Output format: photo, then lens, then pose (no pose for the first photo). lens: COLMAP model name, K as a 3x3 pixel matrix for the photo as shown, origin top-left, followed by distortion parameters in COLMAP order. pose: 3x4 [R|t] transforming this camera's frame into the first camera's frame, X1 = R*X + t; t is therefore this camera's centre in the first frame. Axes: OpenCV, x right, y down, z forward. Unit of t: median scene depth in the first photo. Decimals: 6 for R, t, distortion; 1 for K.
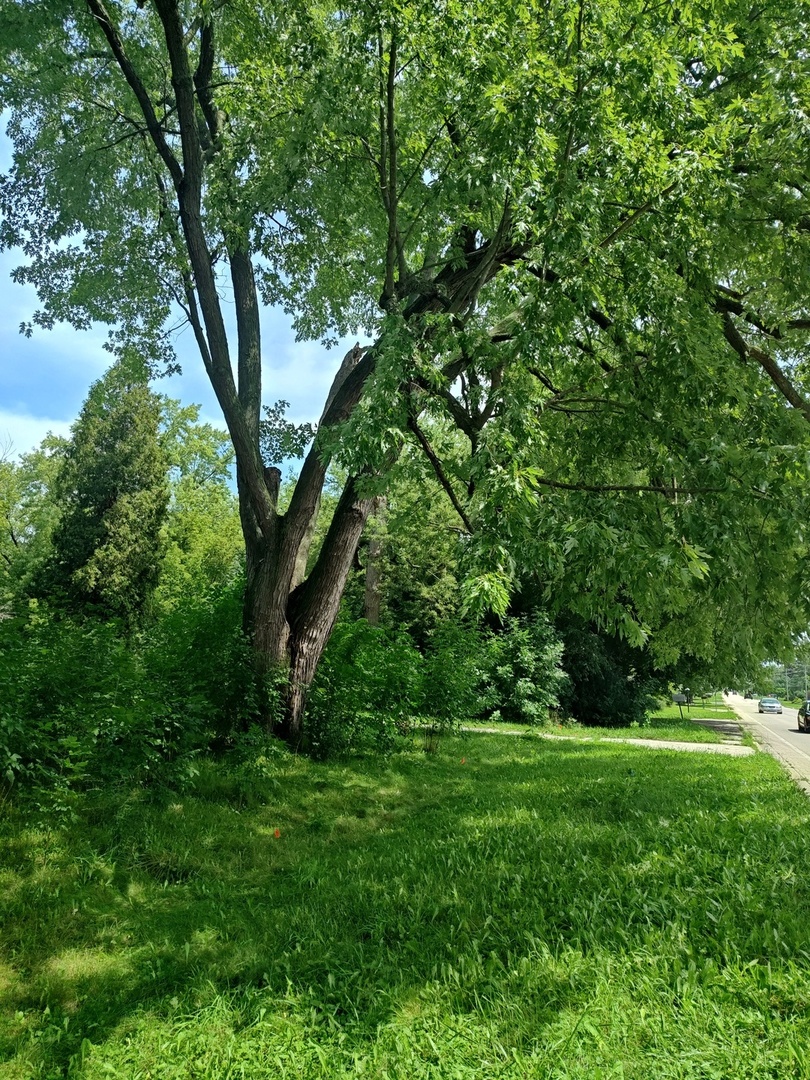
lens RADIAL K [[732.1, 0, 404.9], [0, 732.1, 538.0], [0, 0, 1]] dist [0.049539, -0.033614]
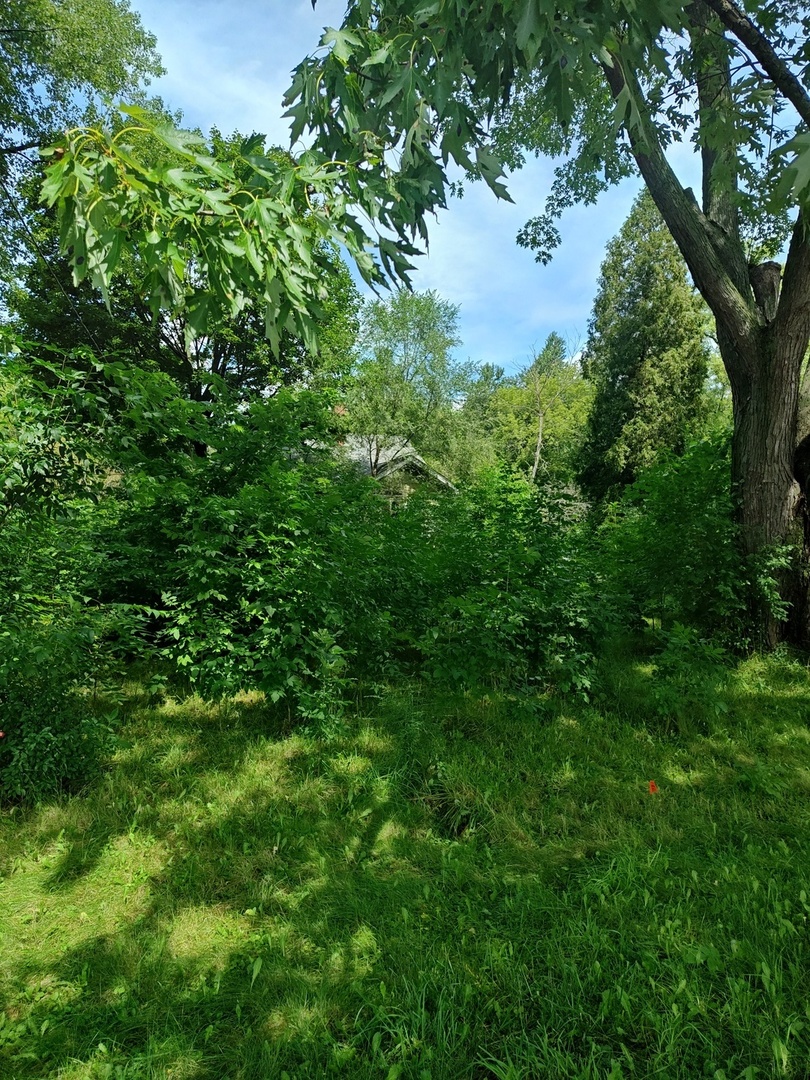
lens RADIAL K [[732.1, 0, 405.0], [0, 732.1, 546.6], [0, 0, 1]] dist [0.049539, -0.033614]
pose [[0.680547, -0.030094, -0.732086, 0.062569], [0.150204, 0.983666, 0.099195, 0.032524], [0.717143, -0.177469, 0.673952, 0.161625]]
